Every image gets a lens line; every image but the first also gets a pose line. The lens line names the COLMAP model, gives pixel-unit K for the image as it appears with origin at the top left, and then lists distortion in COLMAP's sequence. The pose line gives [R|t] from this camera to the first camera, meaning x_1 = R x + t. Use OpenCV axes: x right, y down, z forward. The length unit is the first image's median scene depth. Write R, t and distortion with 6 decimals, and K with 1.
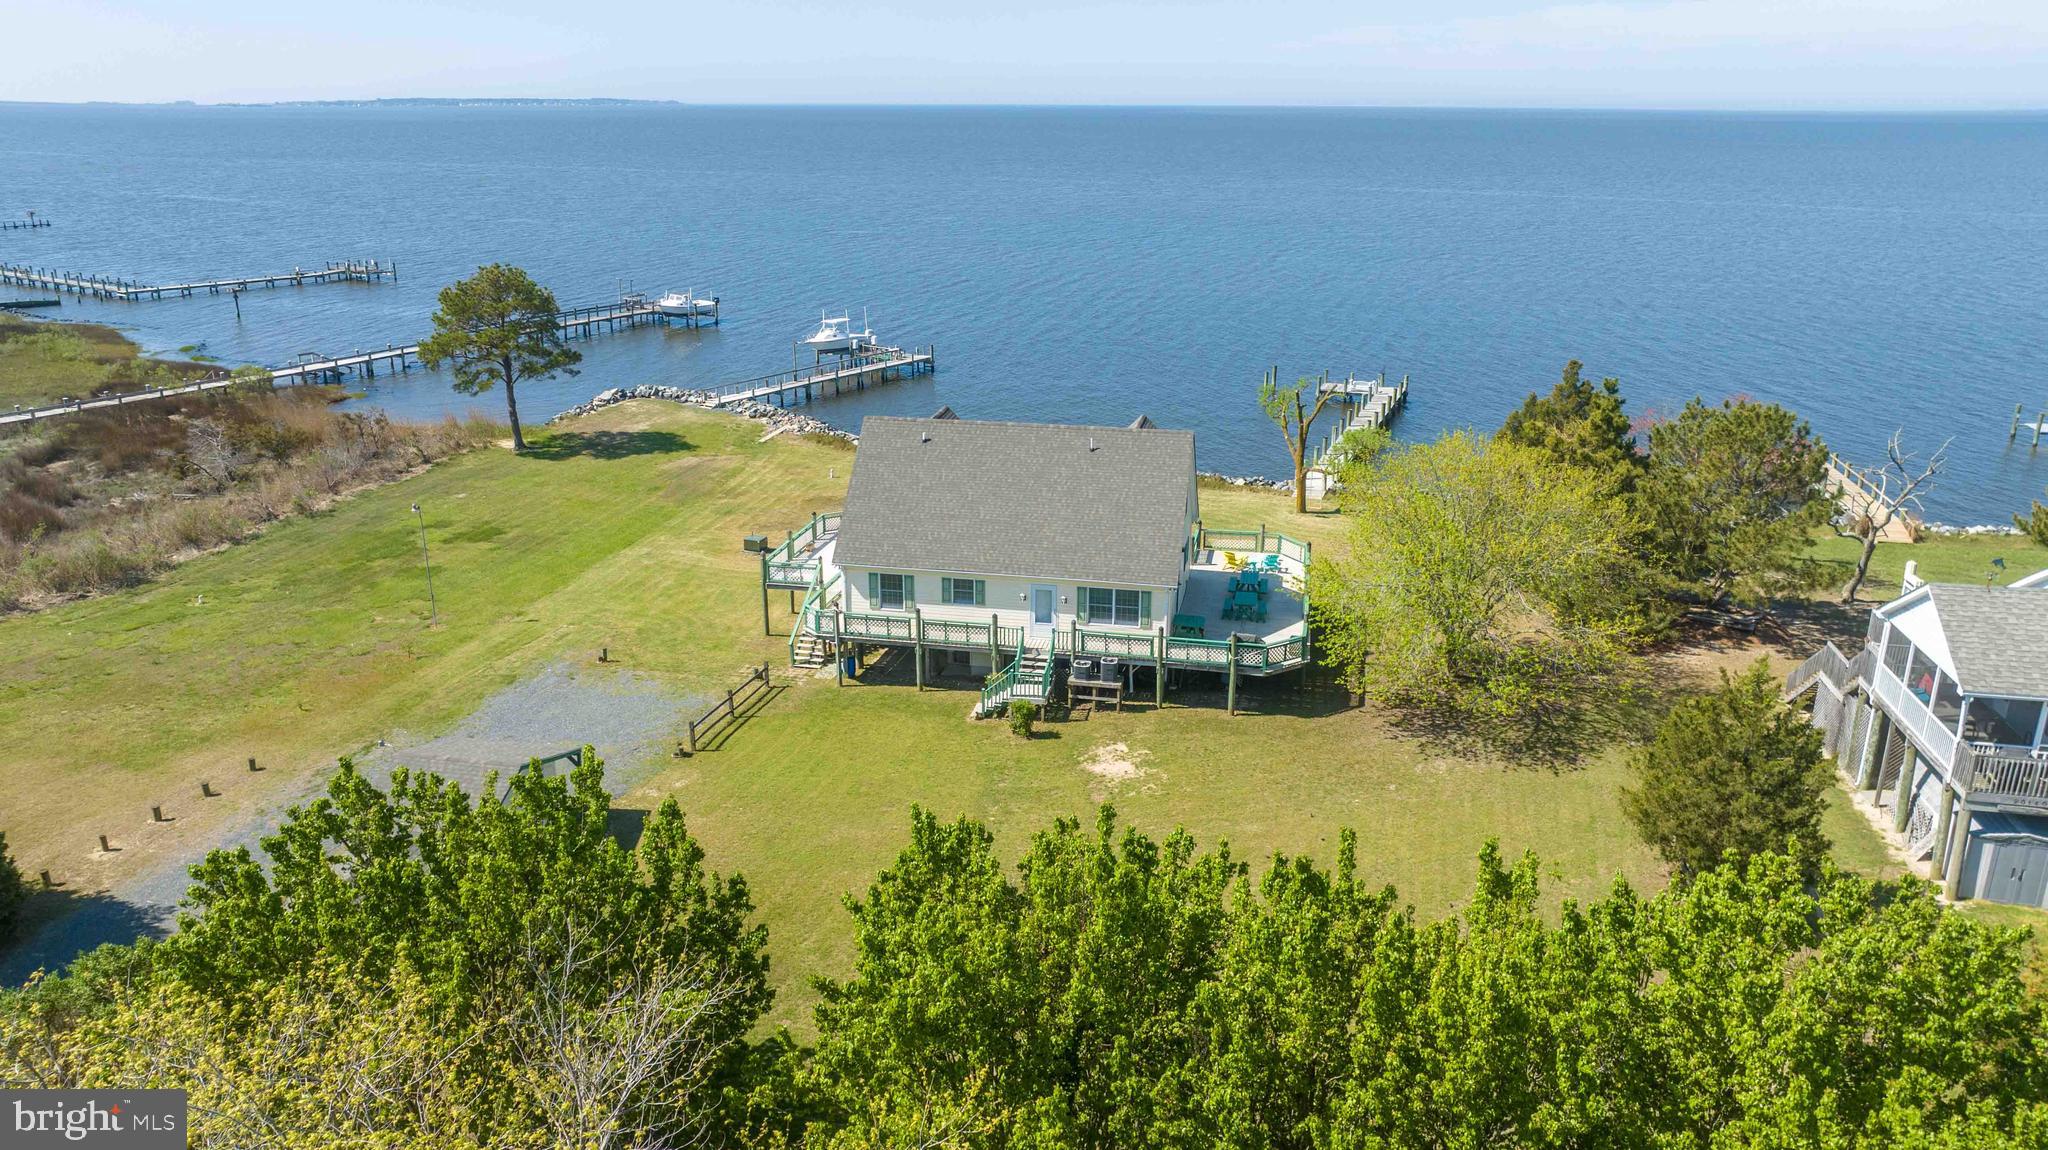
lens RADIAL K [[1486.7, 0, 1024.0], [0, 1486.7, 575.0], [0, 0, 1]] dist [-0.023534, 0.007830]
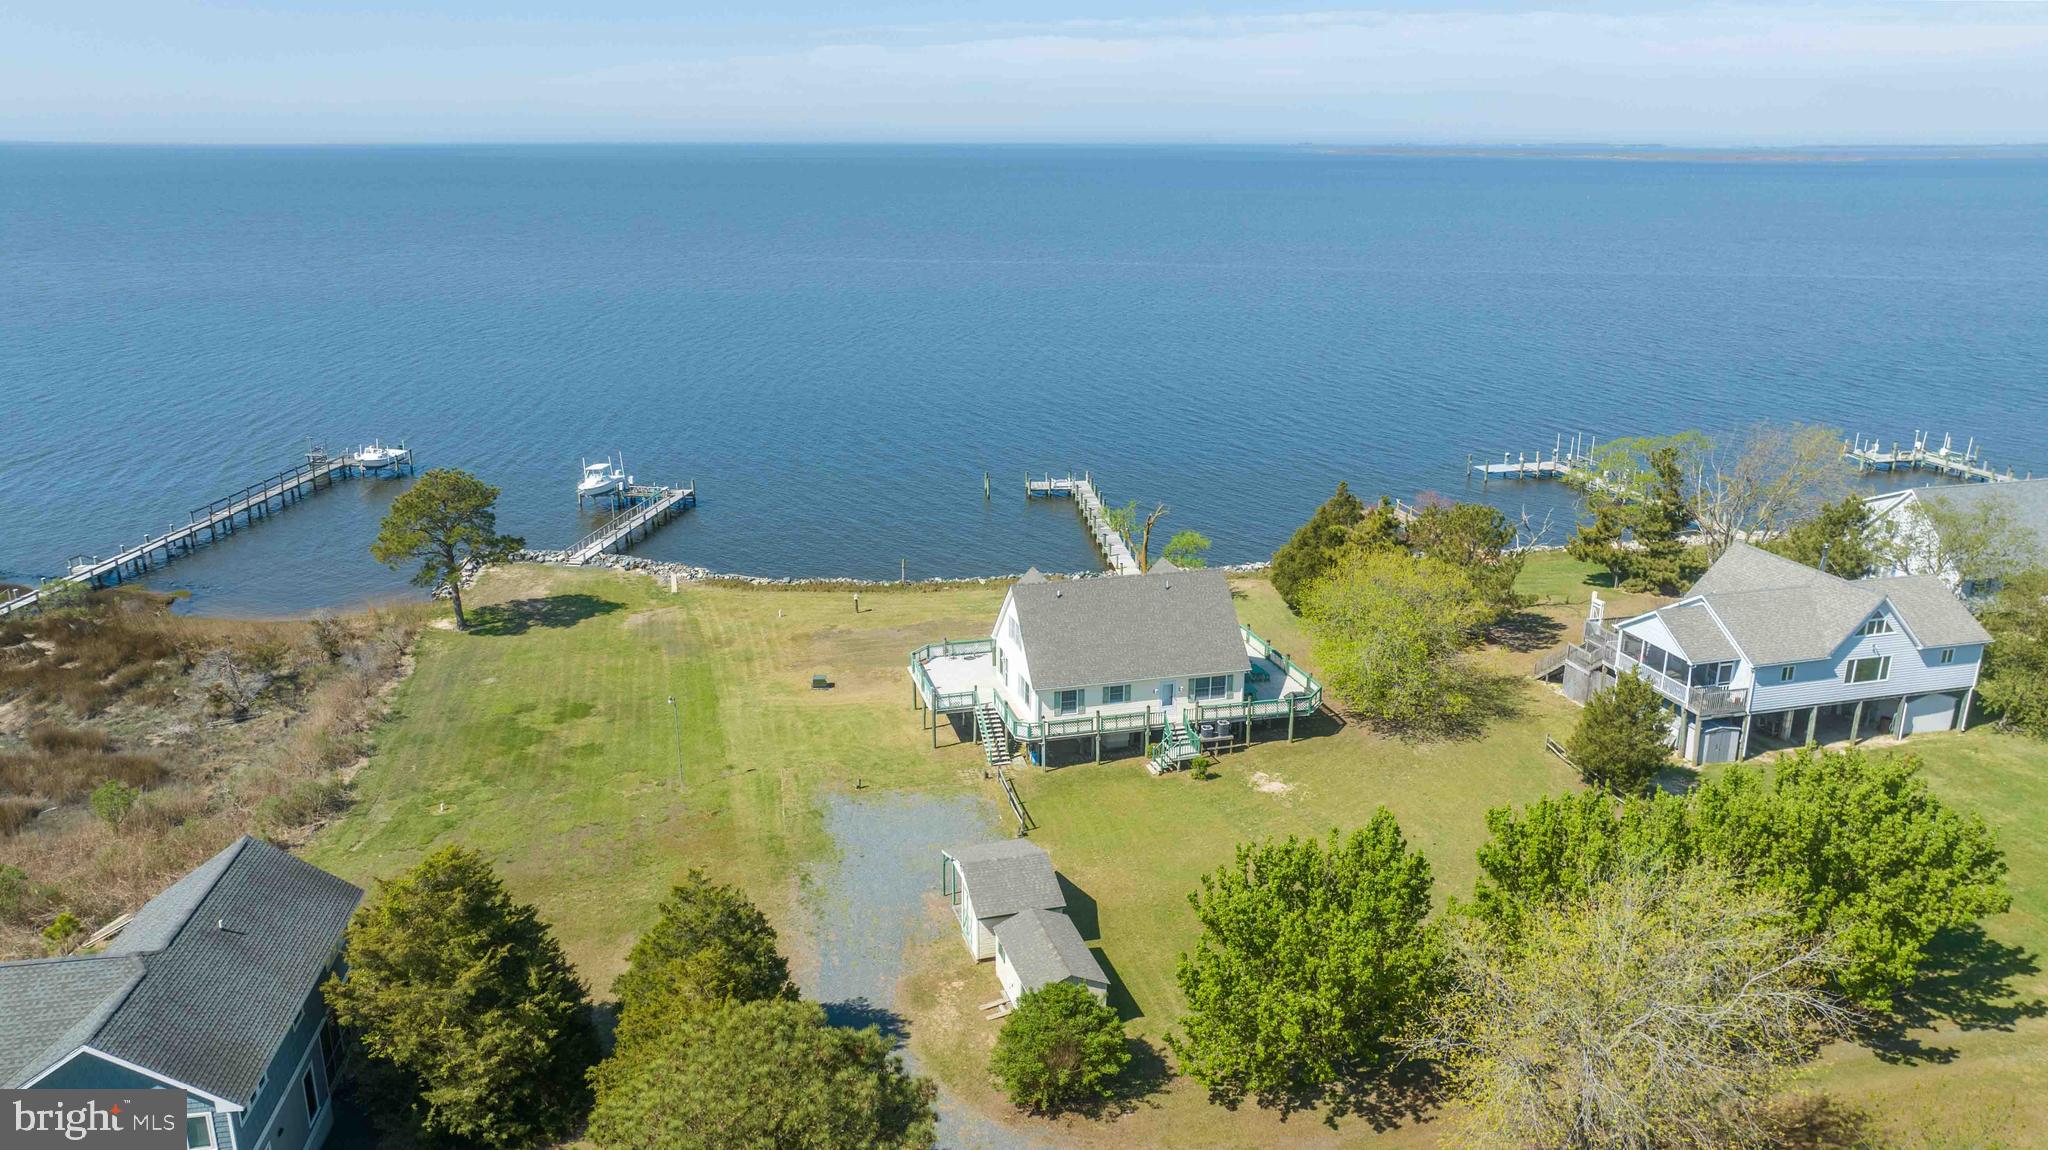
lens RADIAL K [[1486.7, 0, 1024.0], [0, 1486.7, 575.0], [0, 0, 1]] dist [-0.023534, 0.007830]
pose [[0.890718, -0.130504, 0.435419, -0.771216], [0.137434, 0.990387, 0.015696, -0.146090], [-0.433281, 0.045861, 0.900091, -0.321016]]
